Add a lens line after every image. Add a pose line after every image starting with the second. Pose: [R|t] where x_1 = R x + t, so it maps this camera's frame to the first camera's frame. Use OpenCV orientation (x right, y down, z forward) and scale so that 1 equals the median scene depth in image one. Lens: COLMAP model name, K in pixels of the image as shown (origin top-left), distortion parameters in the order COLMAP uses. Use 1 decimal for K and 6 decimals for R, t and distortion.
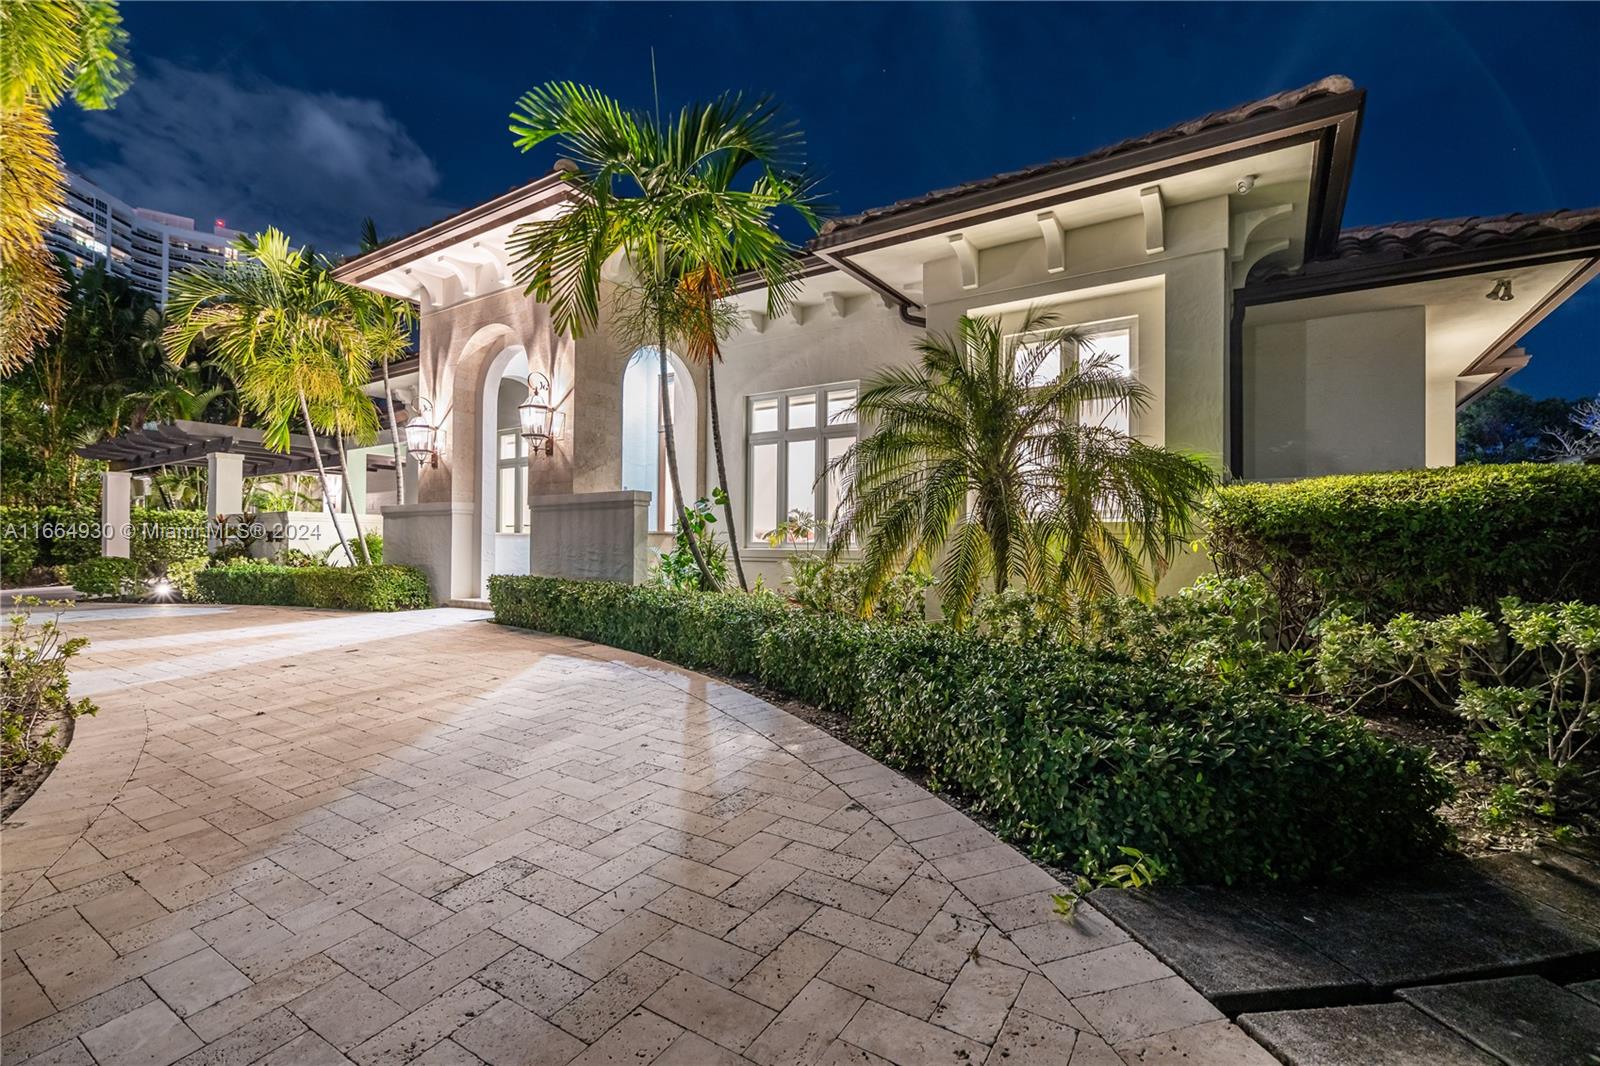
lens RADIAL K [[722.3, 0, 800.0], [0, 722.3, 533.0], [0, 0, 1]] dist [0.000699, -0.000018]
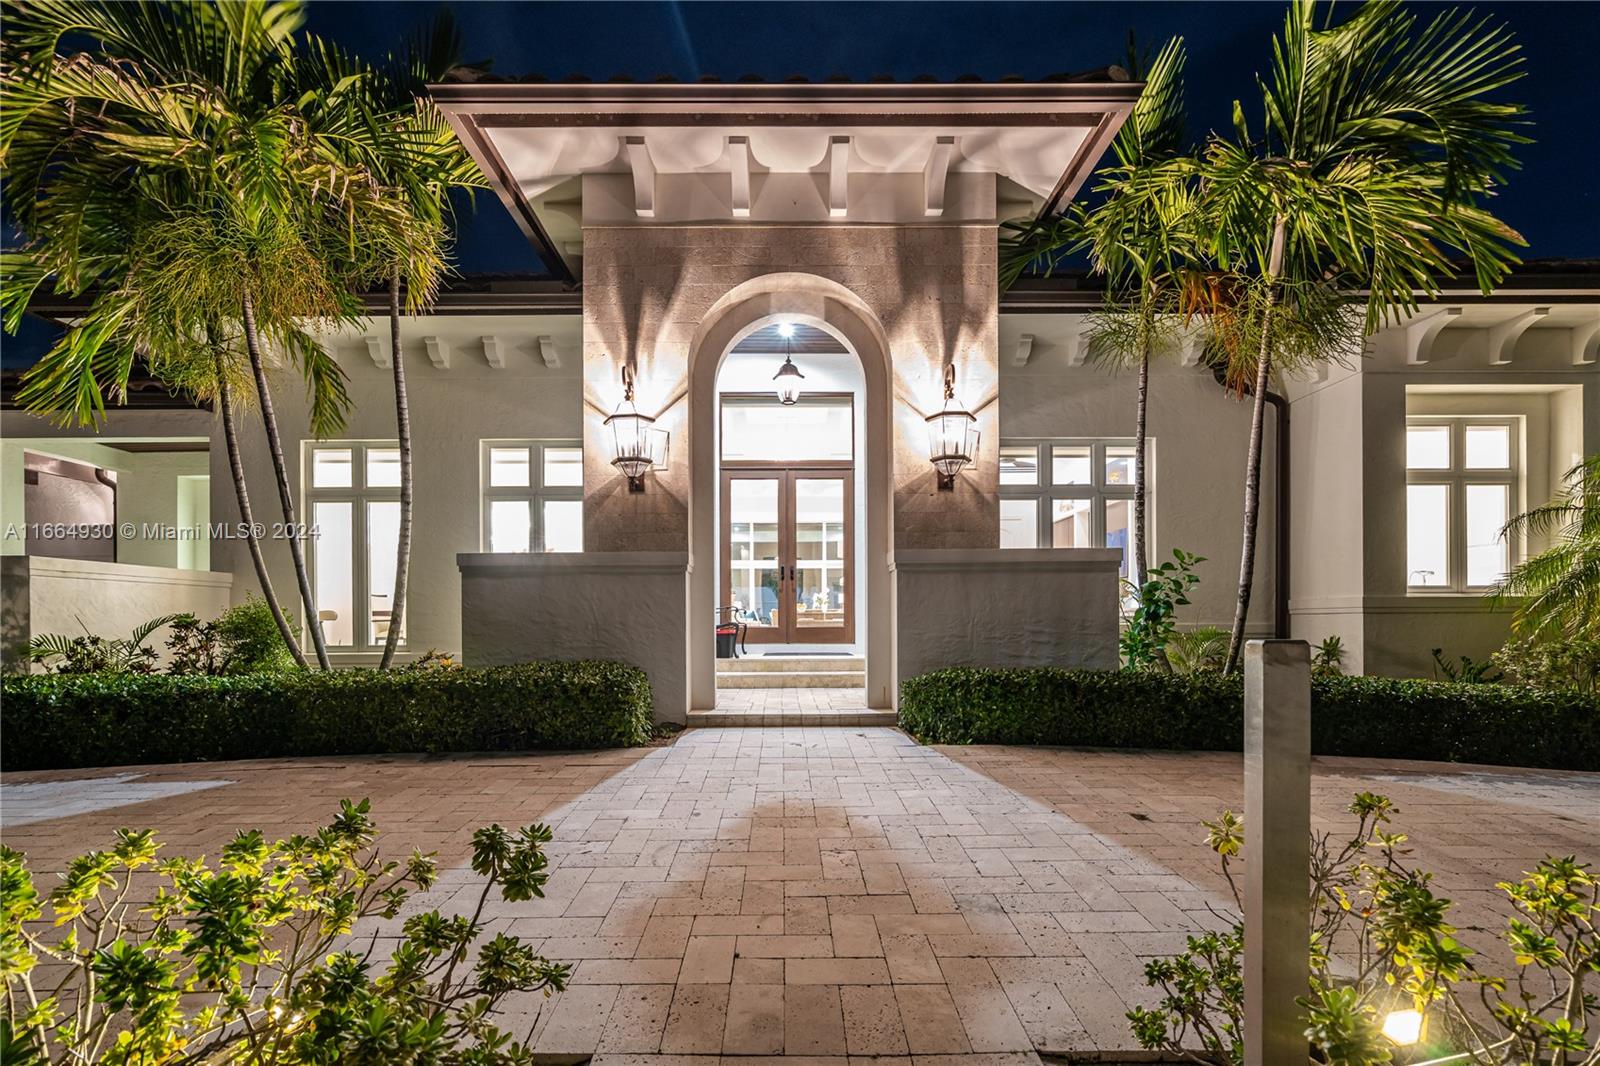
lens RADIAL K [[755.6, 0, 797.9], [0, 755.6, 613.3], [0, 0, 1]] dist [0.001896, 0.000075]
pose [[0.823961, -0.002038, 0.566643, -0.757909], [0.000598, 0.999996, 0.002726, 0.005428], [-0.566647, -0.001907, 0.823959, 0.432573]]
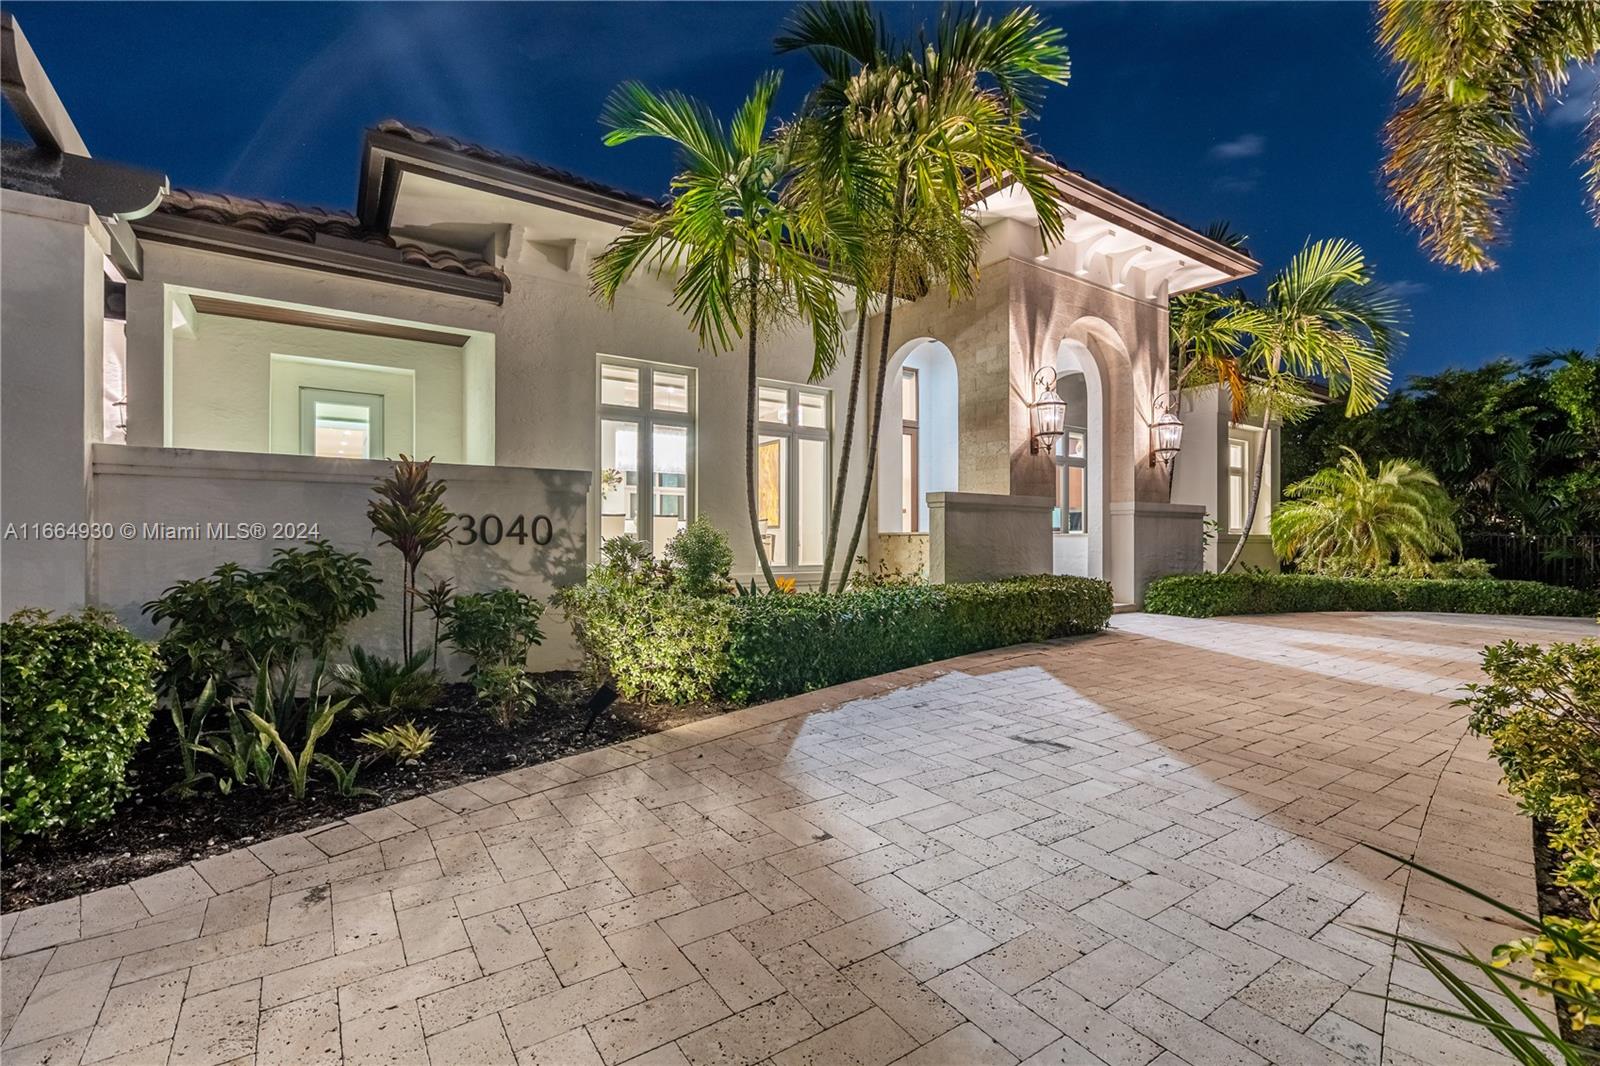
lens RADIAL K [[722.3, 0, 800.0], [0, 722.3, 533.0], [0, 0, 1]] dist [0.000699, -0.000018]
pose [[0.356963, 0.005434, 0.934103, -1.390169], [-0.015691, 0.999877, 0.000180, 0.002743], [-0.933987, -0.014721, 0.357004, 0.972270]]
